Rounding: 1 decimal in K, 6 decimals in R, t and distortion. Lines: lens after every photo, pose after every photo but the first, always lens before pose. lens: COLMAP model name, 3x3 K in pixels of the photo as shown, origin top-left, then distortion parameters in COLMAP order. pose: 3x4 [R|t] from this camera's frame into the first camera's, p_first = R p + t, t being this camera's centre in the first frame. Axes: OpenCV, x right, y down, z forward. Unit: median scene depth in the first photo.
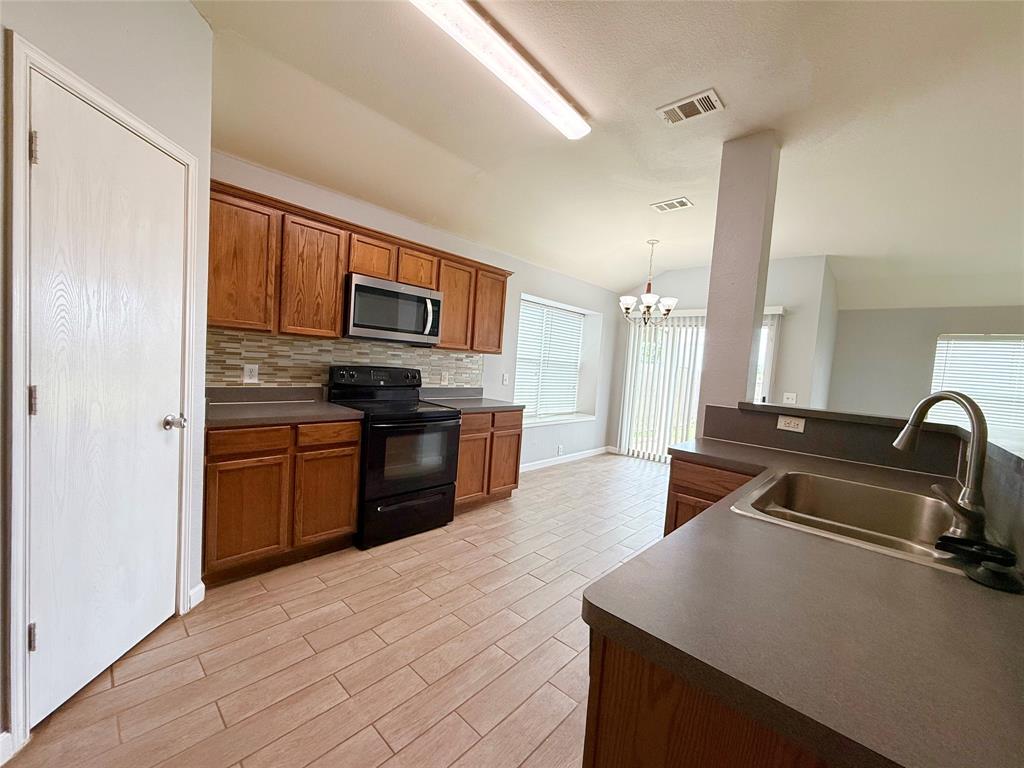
lens RADIAL K [[409.3, 0, 511.8], [0, 409.3, 386.3], [0, 0, 1]] dist [0.001314, 0.000547]
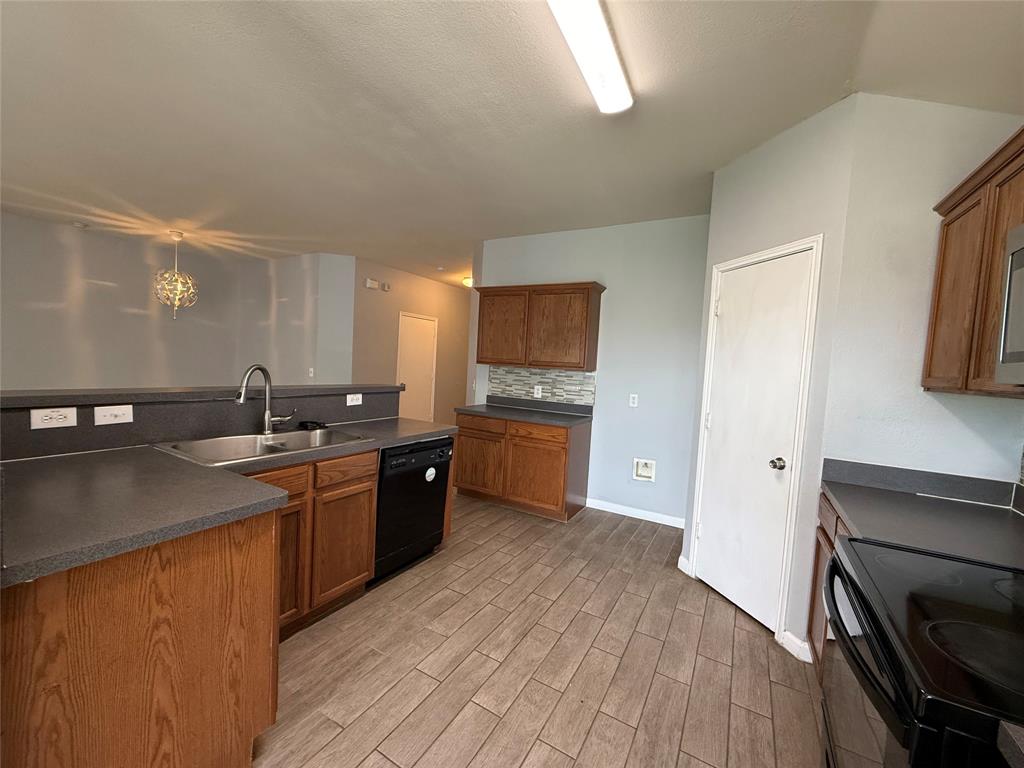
lens RADIAL K [[409.3, 0, 511.8], [0, 409.3, 386.3], [0, 0, 1]] dist [0.001314, 0.000547]
pose [[-0.968839, -0.112297, -0.220772, 0.143747], [-0.136036, 0.986100, 0.095398, -0.088342], [0.206990, 0.122458, -0.970649, 1.184367]]
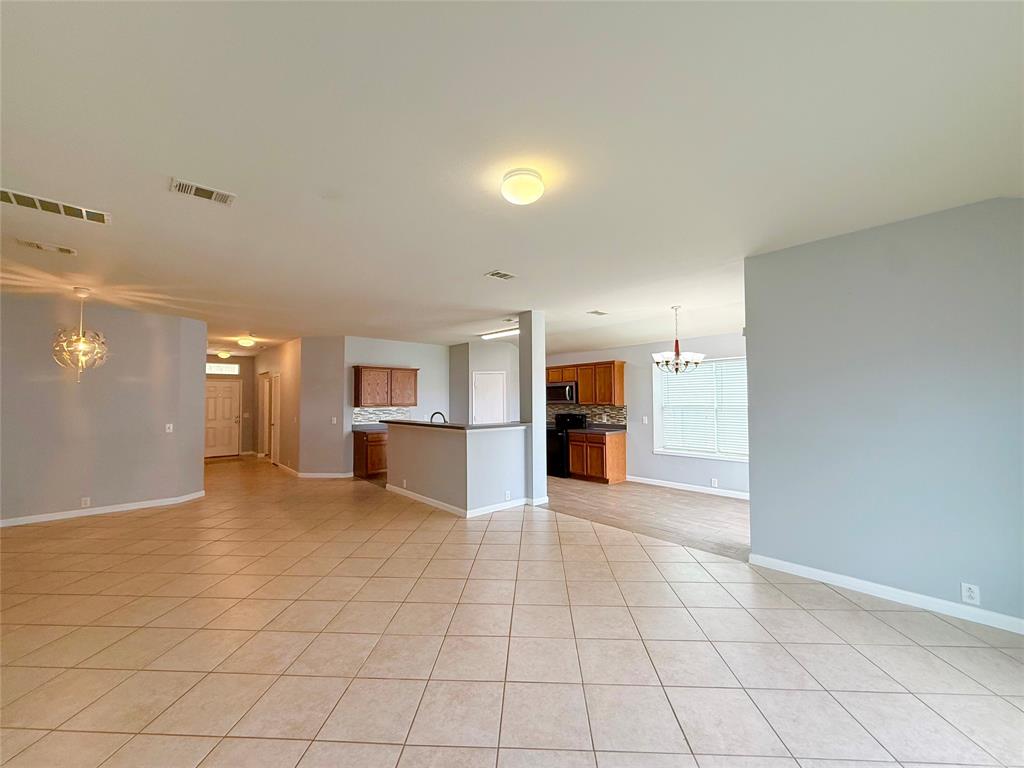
lens RADIAL K [[409.3, 0, 511.8], [0, 409.3, 386.3], [0, 0, 1]] dist [0.001314, 0.000547]
pose [[-0.102541, -0.102114, -0.989474, 2.408019], [-0.056331, 0.993717, -0.096714, 0.051657], [0.993133, 0.045821, -0.107649, 0.973628]]
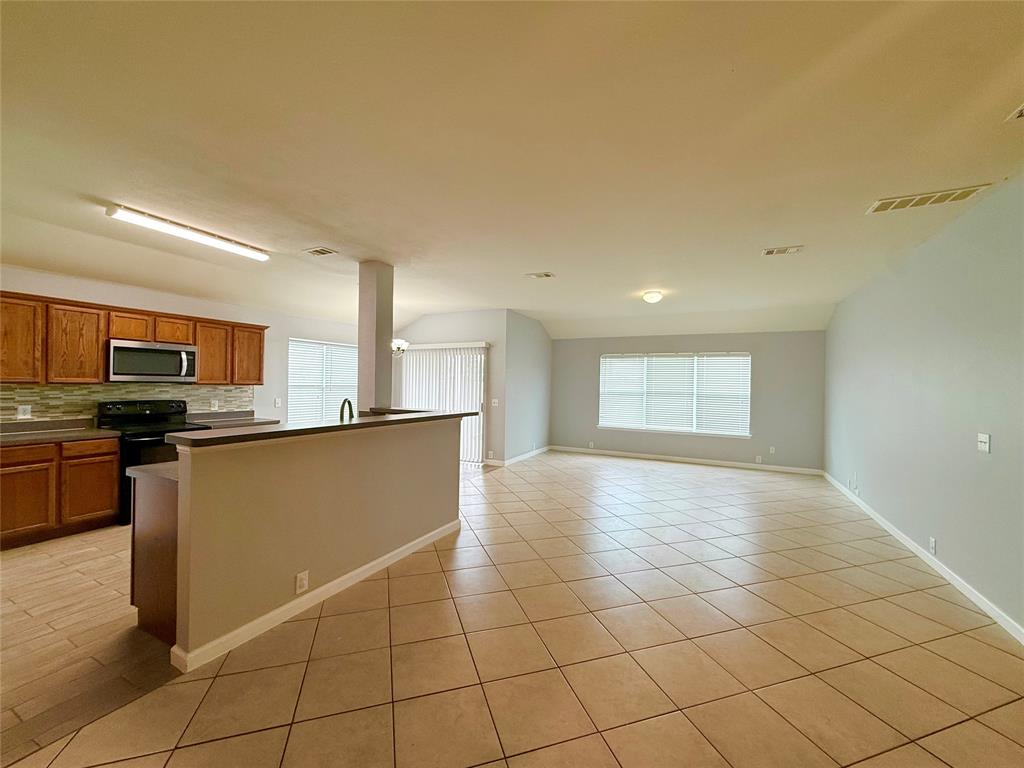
lens RADIAL K [[409.3, 0, 511.8], [0, 409.3, 386.3], [0, 0, 1]] dist [0.001314, 0.000547]
pose [[0.962677, -0.056419, 0.264709, 0.548379], [0.067412, 0.997192, -0.032622, 0.036189], [-0.262125, 0.049249, 0.963776, -0.726371]]
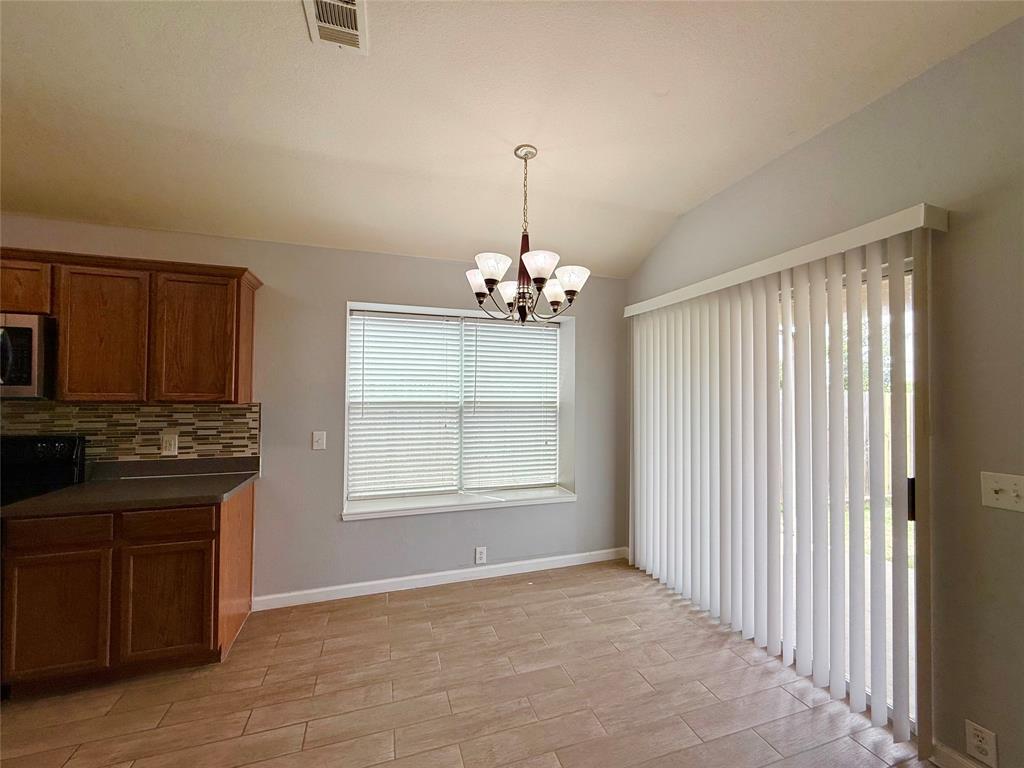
lens RADIAL K [[409.3, 0, 511.8], [0, 409.3, 386.3], [0, 0, 1]] dist [0.001314, 0.000547]
pose [[0.870622, -0.075353, -0.486147, 0.821289], [0.027161, 0.994055, -0.105437, -0.037816], [0.491202, 0.078592, 0.867493, 0.887596]]
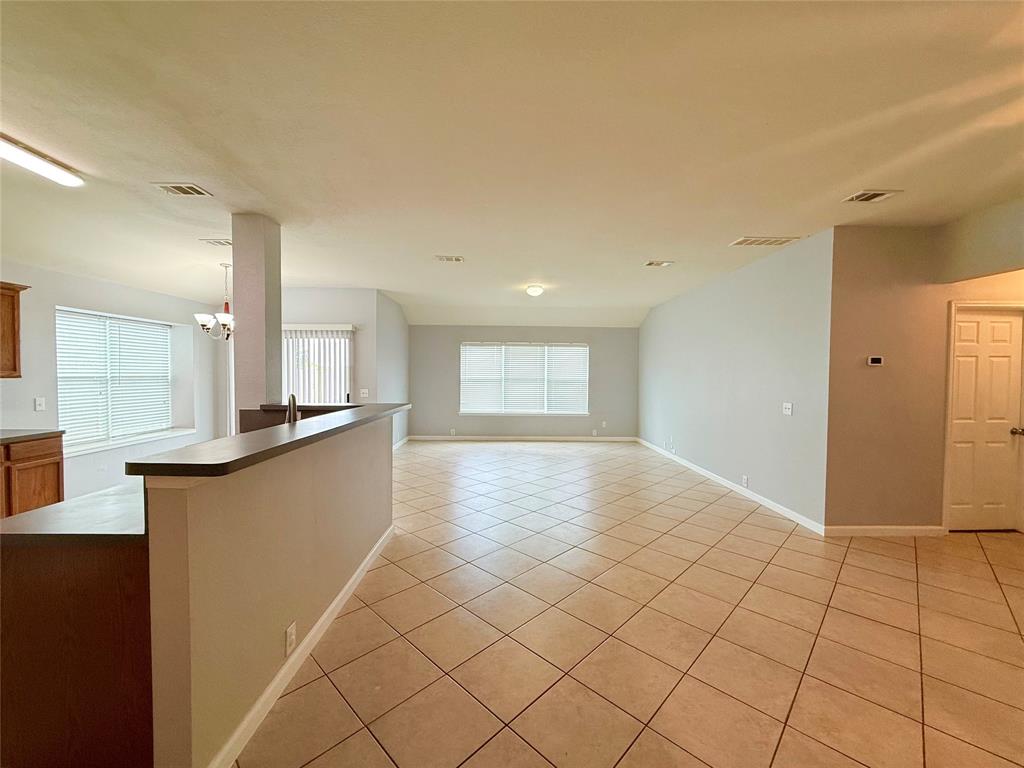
lens RADIAL K [[409.3, 0, 511.8], [0, 409.3, 386.3], [0, 0, 1]] dist [0.001314, 0.000547]
pose [[0.725743, -0.087530, 0.682375, 0.181181], [0.084232, 0.995716, 0.038137, -0.005088], [-0.682790, 0.029800, 0.730007, -0.494469]]
